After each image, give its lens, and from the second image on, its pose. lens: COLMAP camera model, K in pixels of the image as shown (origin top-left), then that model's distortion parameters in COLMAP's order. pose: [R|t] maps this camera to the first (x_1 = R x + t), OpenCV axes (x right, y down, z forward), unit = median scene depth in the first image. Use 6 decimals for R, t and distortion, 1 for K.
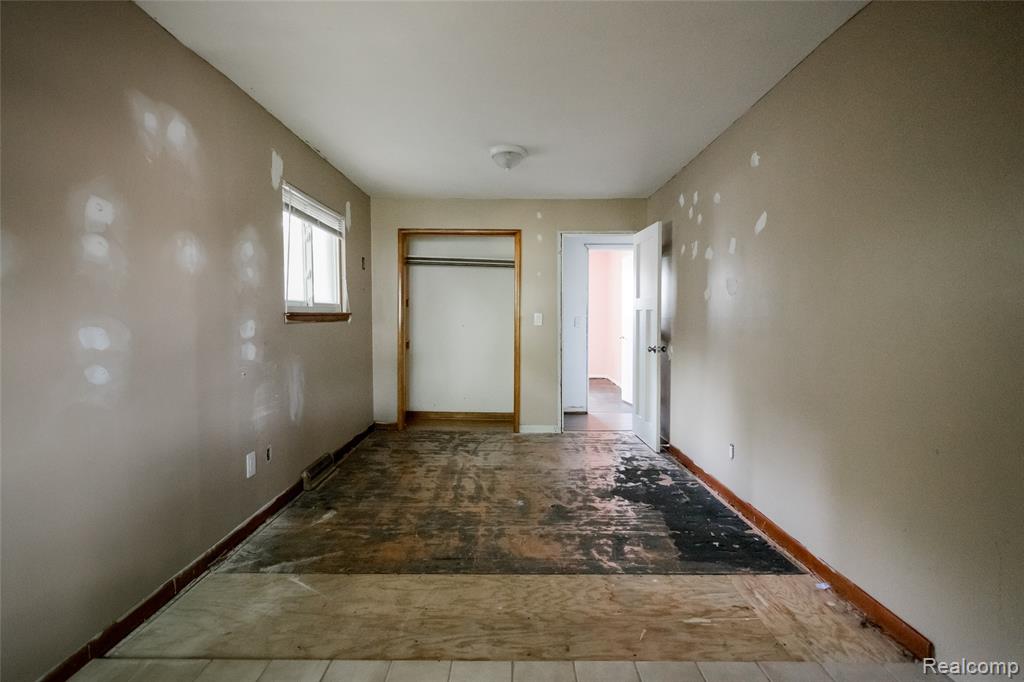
lens RADIAL K [[485.2, 0, 512.6], [0, 485.2, 338.0], [0, 0, 1]] dist [-0.005574, -0.000115]
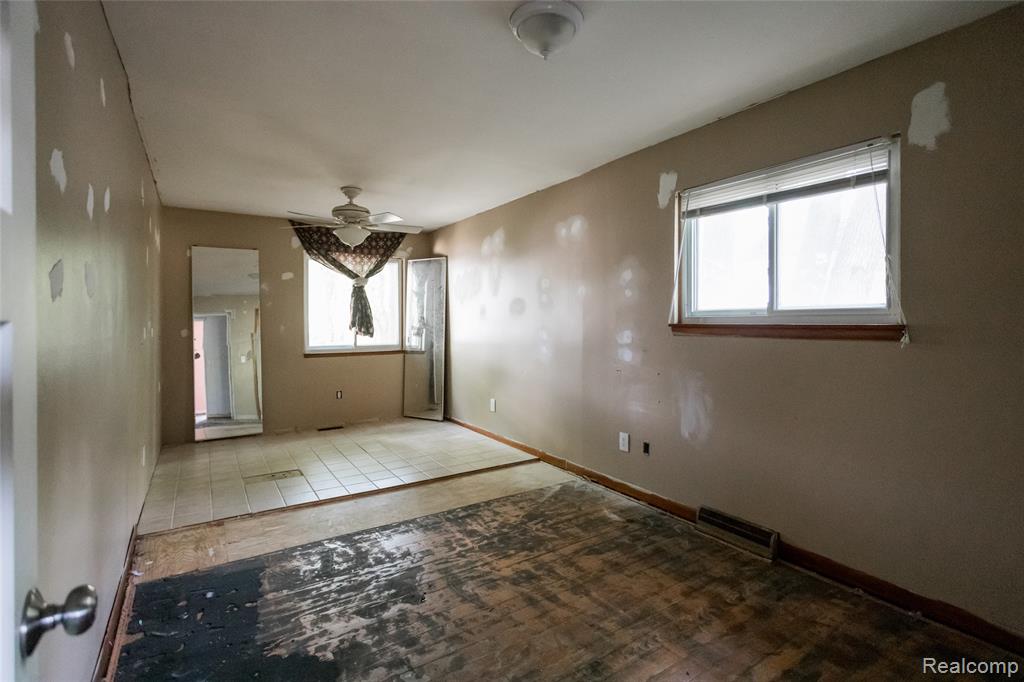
lens RADIAL K [[485.2, 0, 509.2], [0, 485.2, 319.7], [0, 0, 1]] dist [-0.005574, -0.000115]
pose [[-0.842891, 0.002984, -0.538077, 0.398031], [-0.021044, 0.999037, 0.038506, -0.103265], [0.537673, 0.043779, -0.842016, 1.838824]]
